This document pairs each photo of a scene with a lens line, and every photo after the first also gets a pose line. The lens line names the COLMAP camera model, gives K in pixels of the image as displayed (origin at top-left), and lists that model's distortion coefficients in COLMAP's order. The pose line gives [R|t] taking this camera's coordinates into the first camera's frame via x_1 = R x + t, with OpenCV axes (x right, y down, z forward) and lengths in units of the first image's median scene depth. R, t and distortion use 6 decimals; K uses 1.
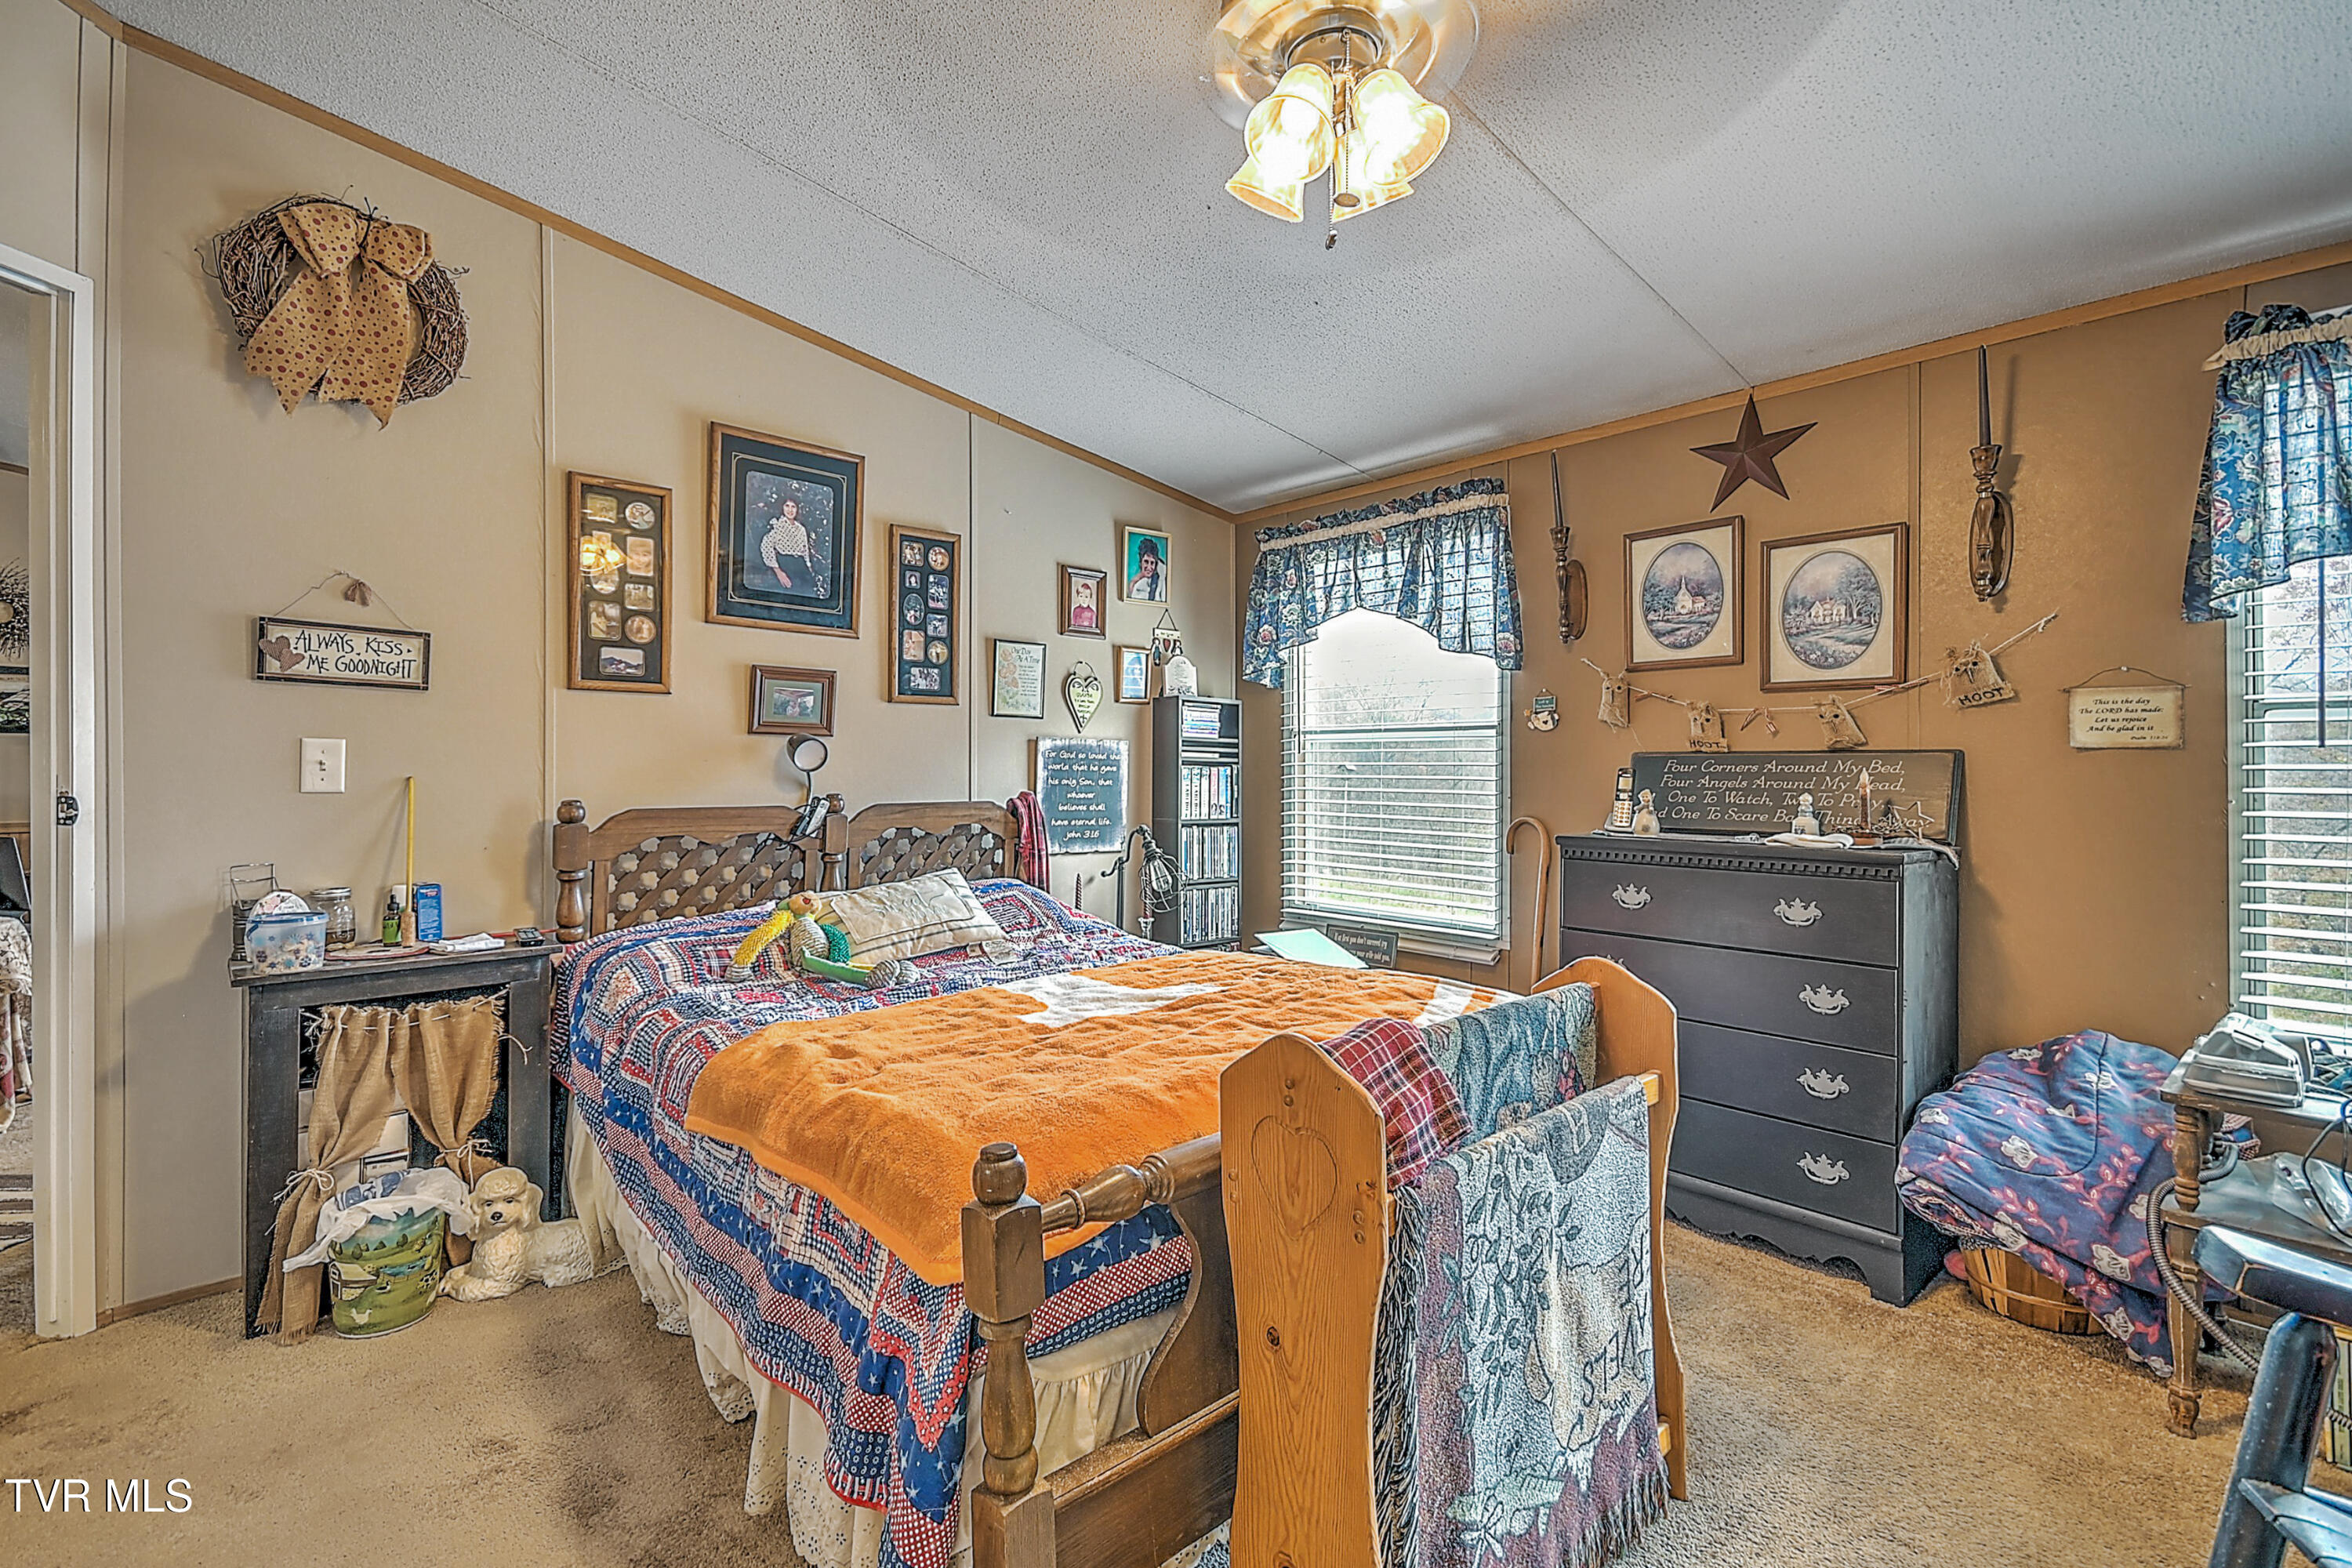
lens RADIAL K [[1072.5, 0, 1174.9], [0, 1072.5, 762.1], [0, 0, 1]] dist [0.015154, -0.004156]
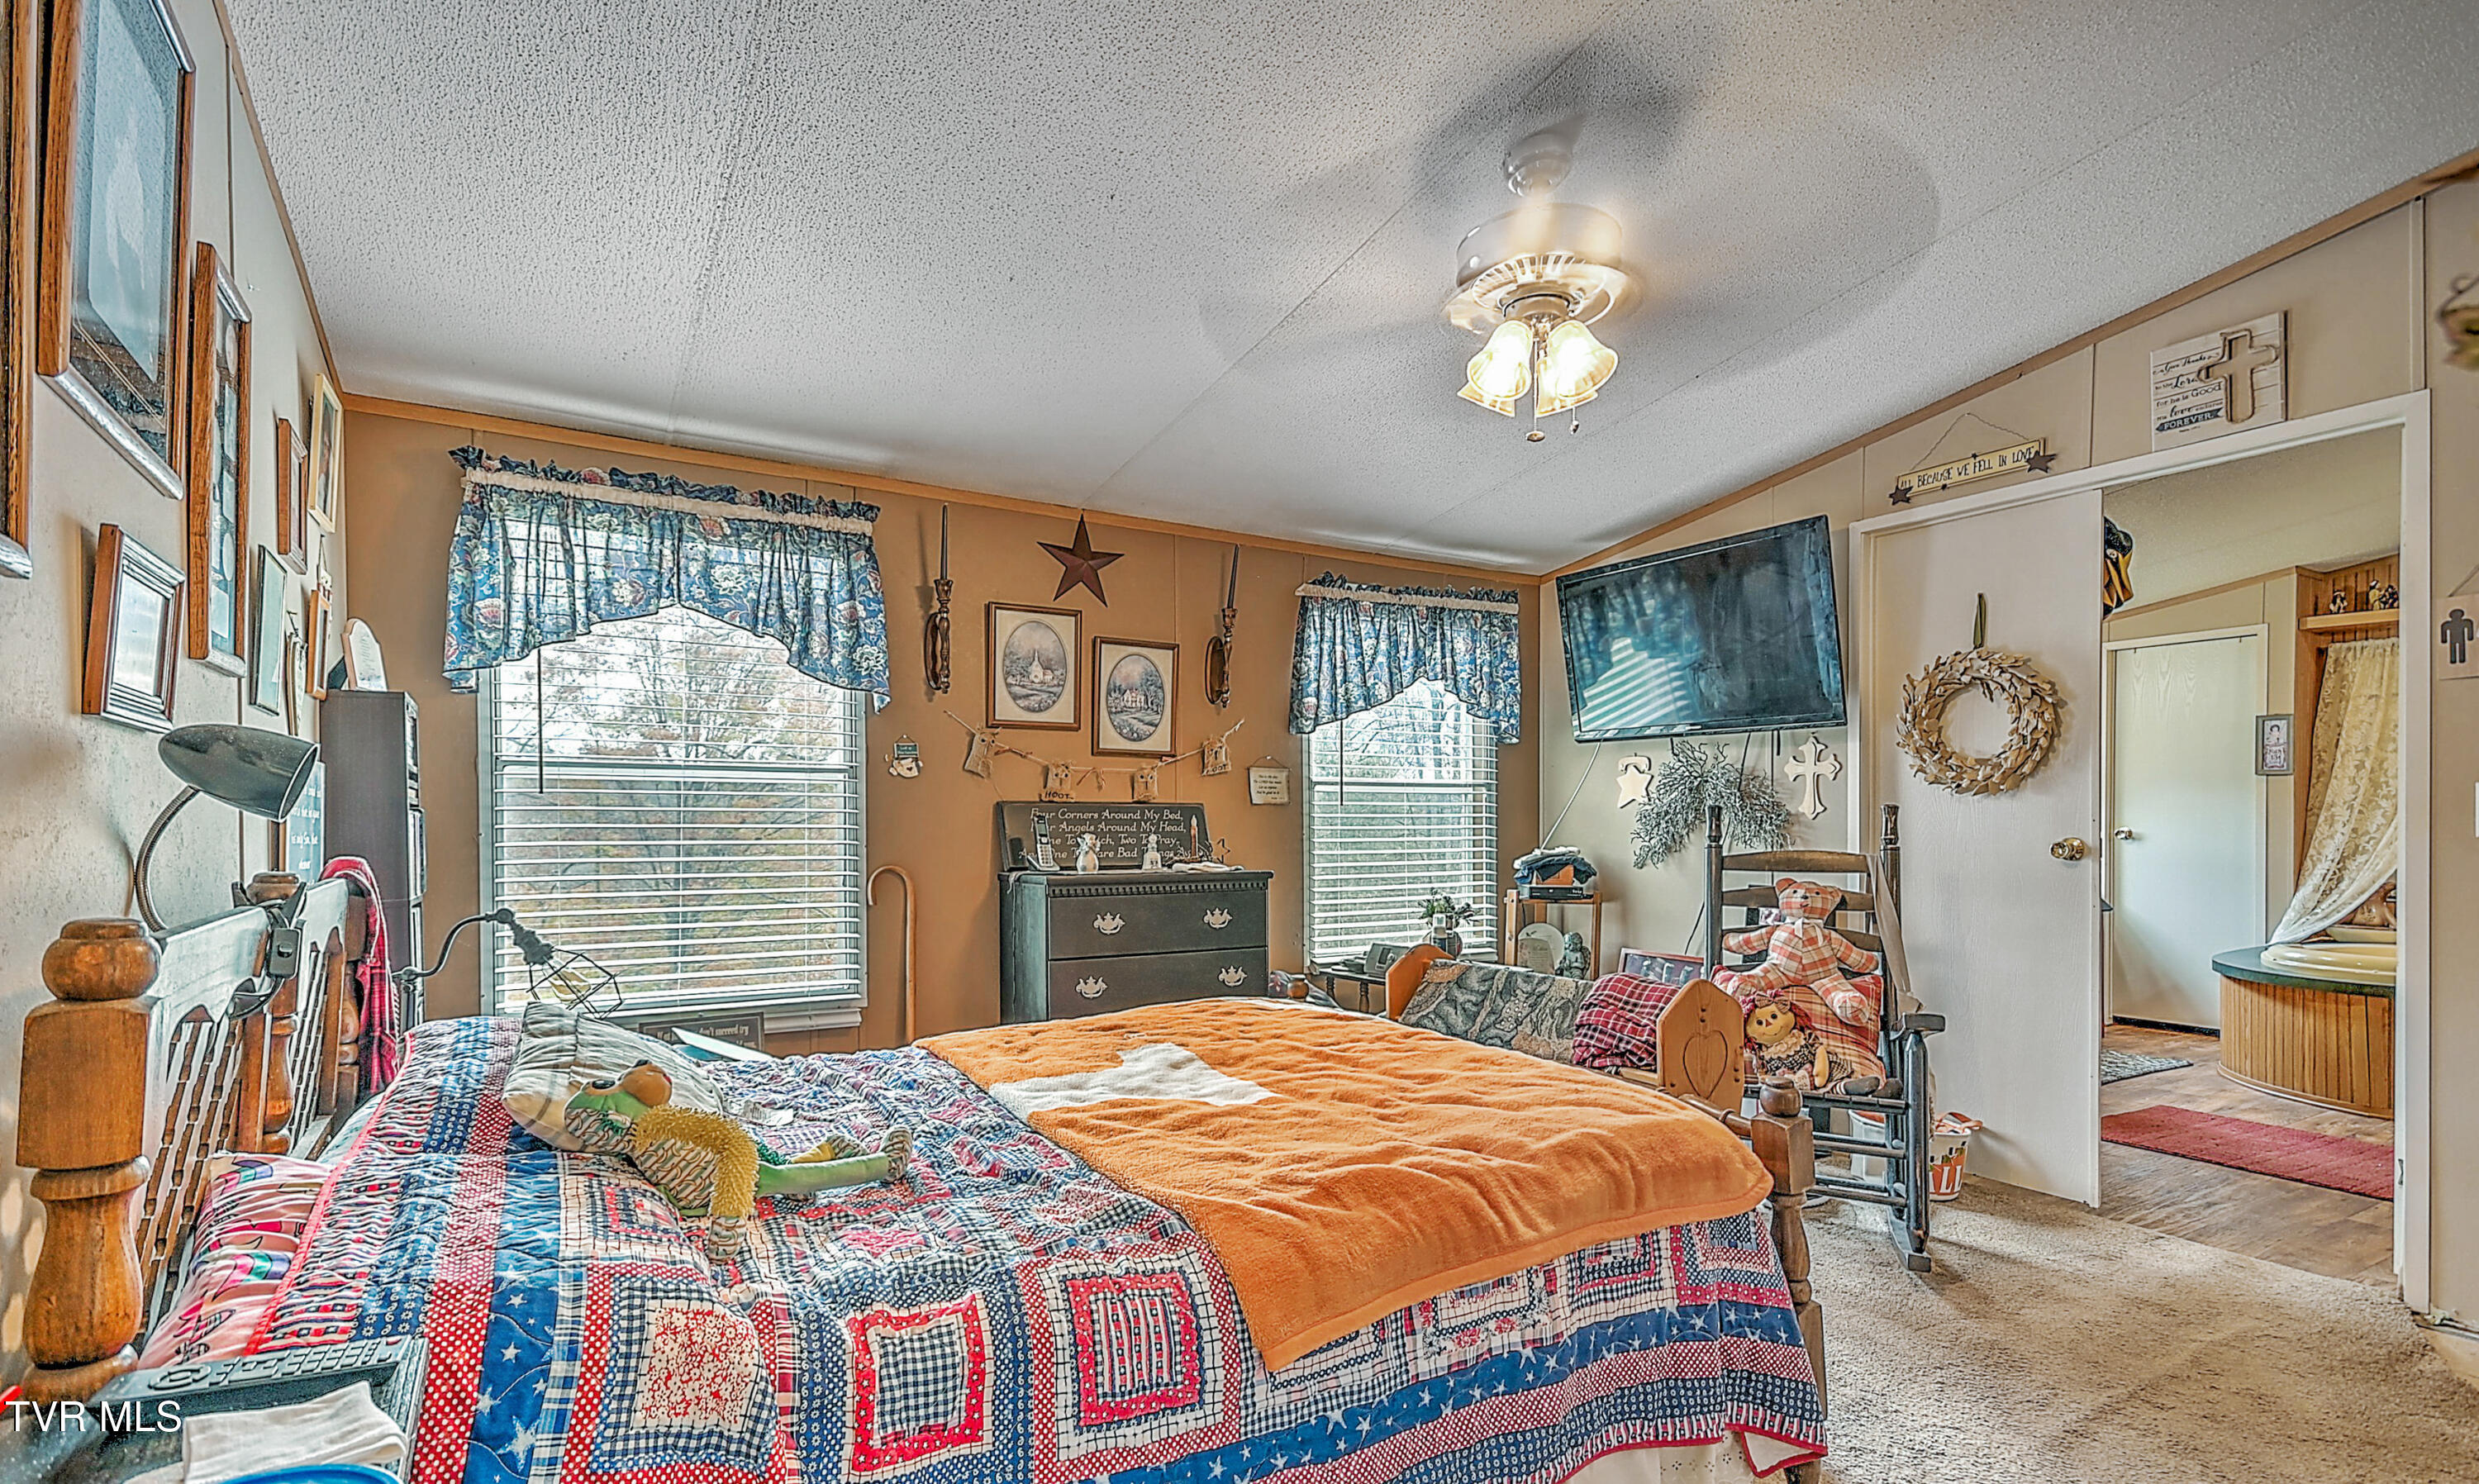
lens RADIAL K [[1159.7, 0, 1261.5], [0, 1159.7, 835.9], [0, 0, 1]] dist [0.011622, -0.000615]
pose [[0.166932, -0.017407, 0.985815, -0.761175], [-0.006597, 0.999802, 0.018771, 0.002449], [-0.985946, -0.009637, 0.166784, 0.577321]]
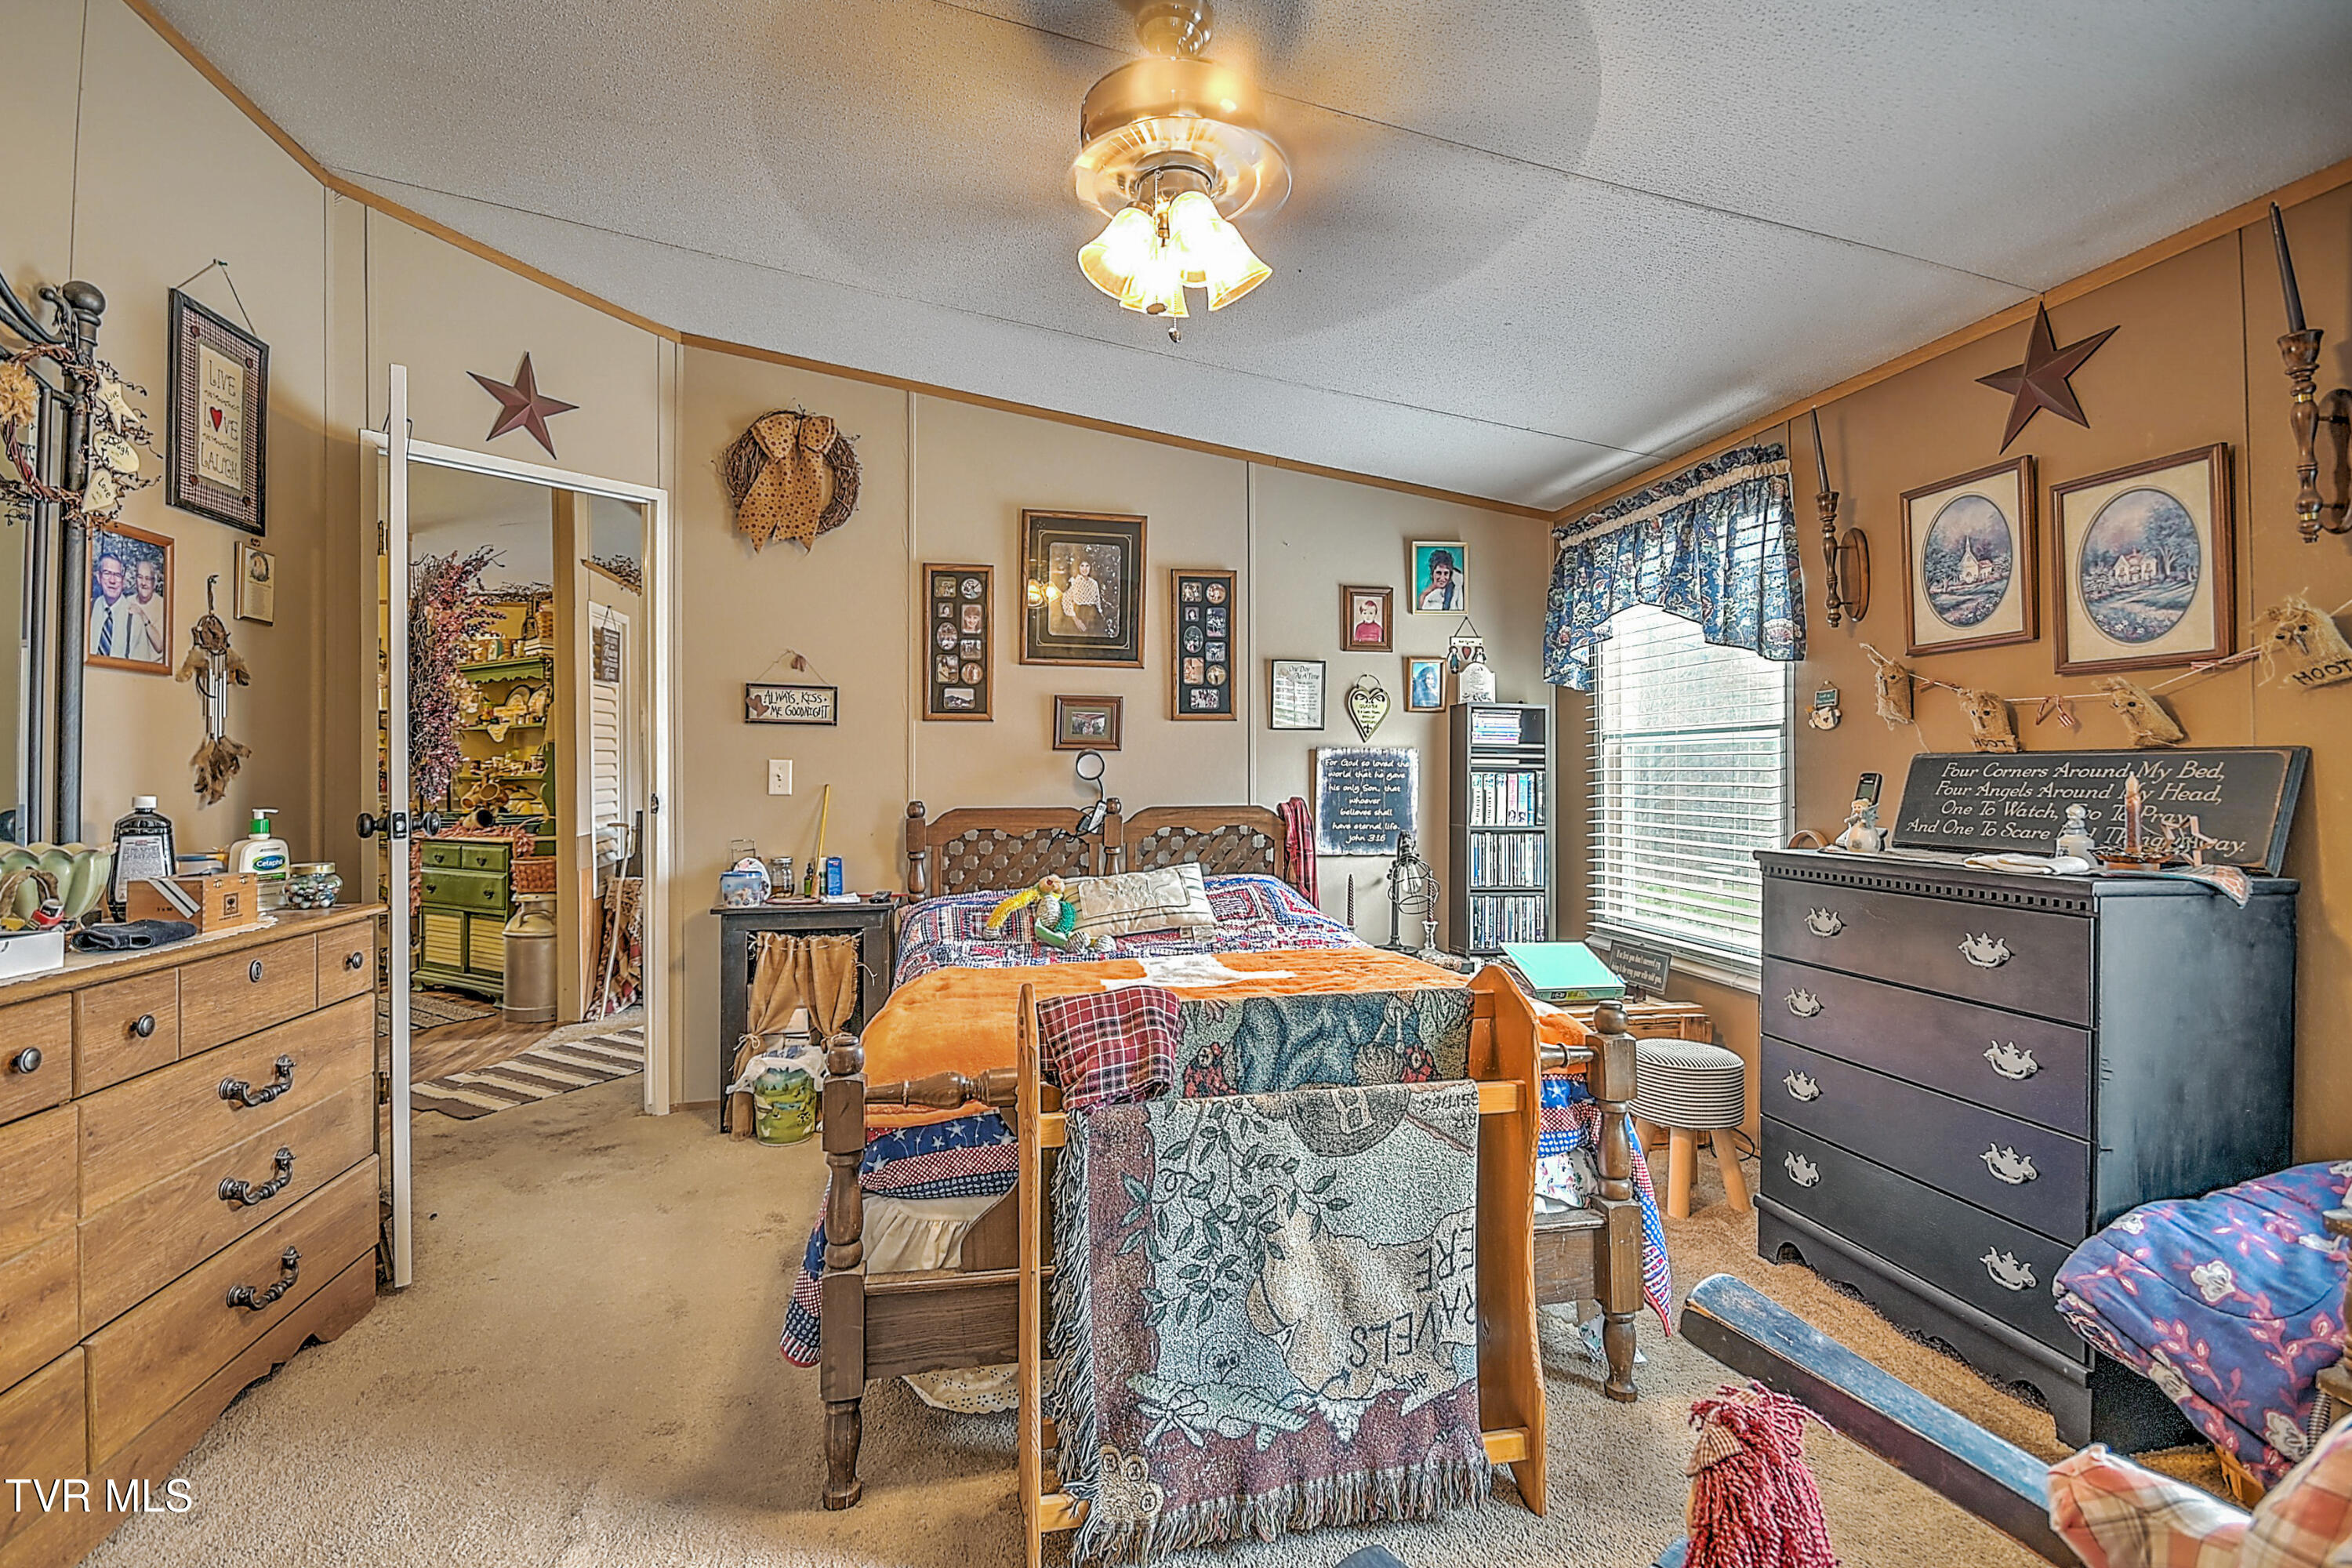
lens RADIAL K [[1072.5, 0, 1183.8], [0, 1072.5, 776.8], [0, 0, 1]] dist [0.015154, -0.004156]
pose [[0.856303, -0.003797, -0.516459, 0.405244], [0.009048, 0.999930, 0.007650, -0.003278], [0.516394, -0.011224, 0.856278, -0.006289]]
